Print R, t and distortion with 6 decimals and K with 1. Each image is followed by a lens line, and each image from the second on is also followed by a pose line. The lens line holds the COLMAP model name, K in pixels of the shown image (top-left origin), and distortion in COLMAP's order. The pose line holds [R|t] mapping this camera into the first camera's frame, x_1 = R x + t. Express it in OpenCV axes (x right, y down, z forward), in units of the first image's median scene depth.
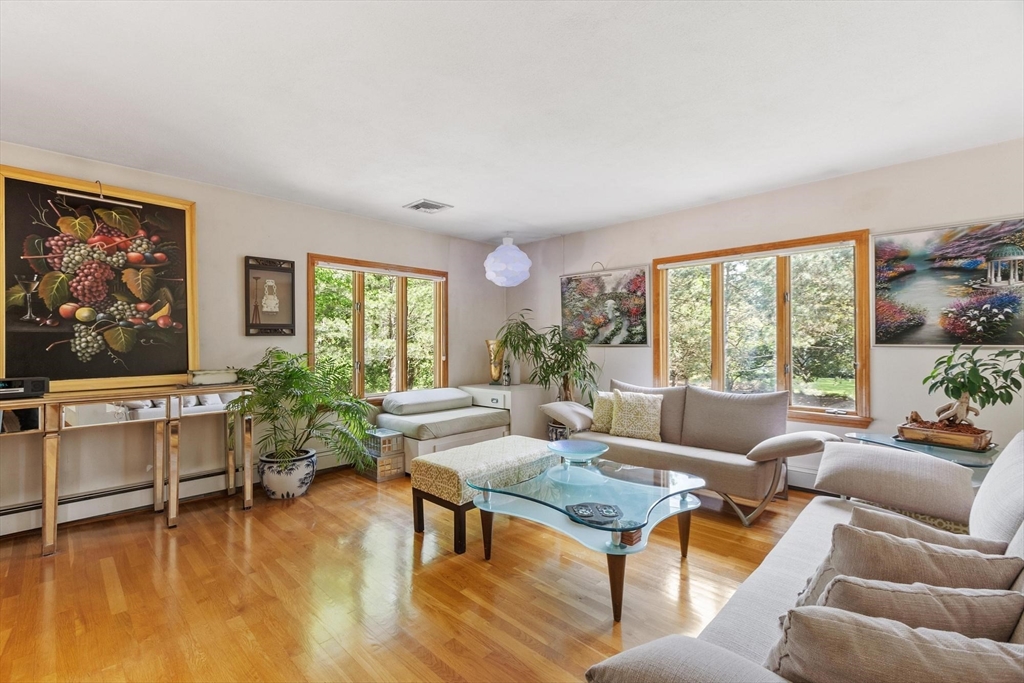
lens RADIAL K [[445.6, 0, 512.0], [0, 445.6, 341.5], [0, 0, 1]] dist [0.001335, -0.000218]
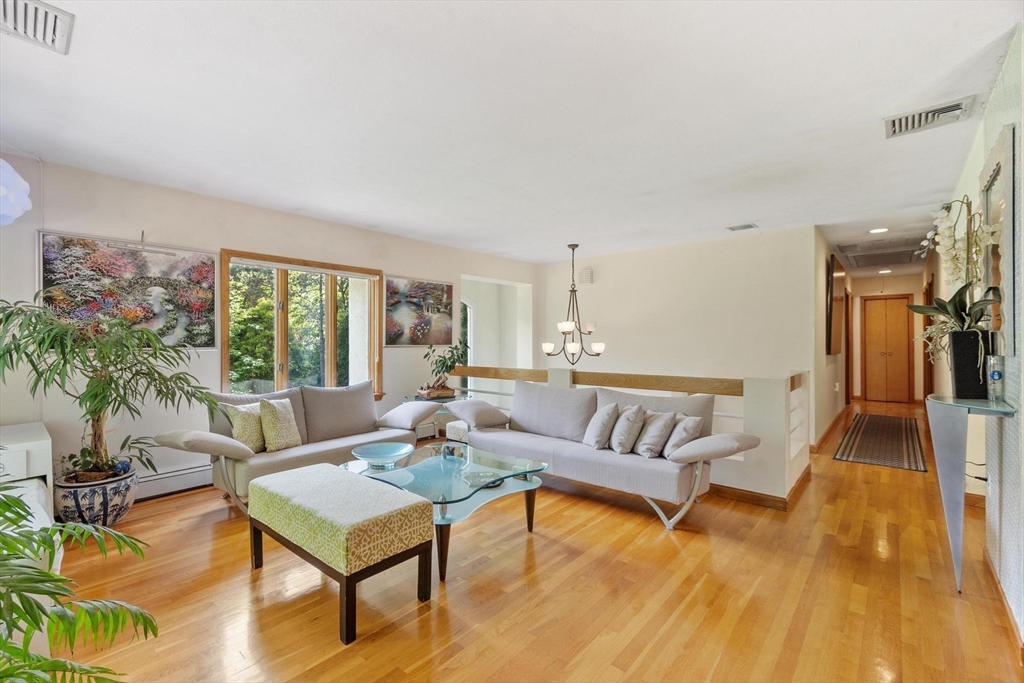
lens RADIAL K [[445.6, 0, 512.0], [0, 445.6, 341.5], [0, 0, 1]] dist [0.001335, -0.000218]
pose [[-0.063852, 0.004496, 0.997949, -0.569945], [0.003433, 0.999985, -0.004285, 0.001210], [-0.997953, 0.003153, -0.063867, 0.489460]]
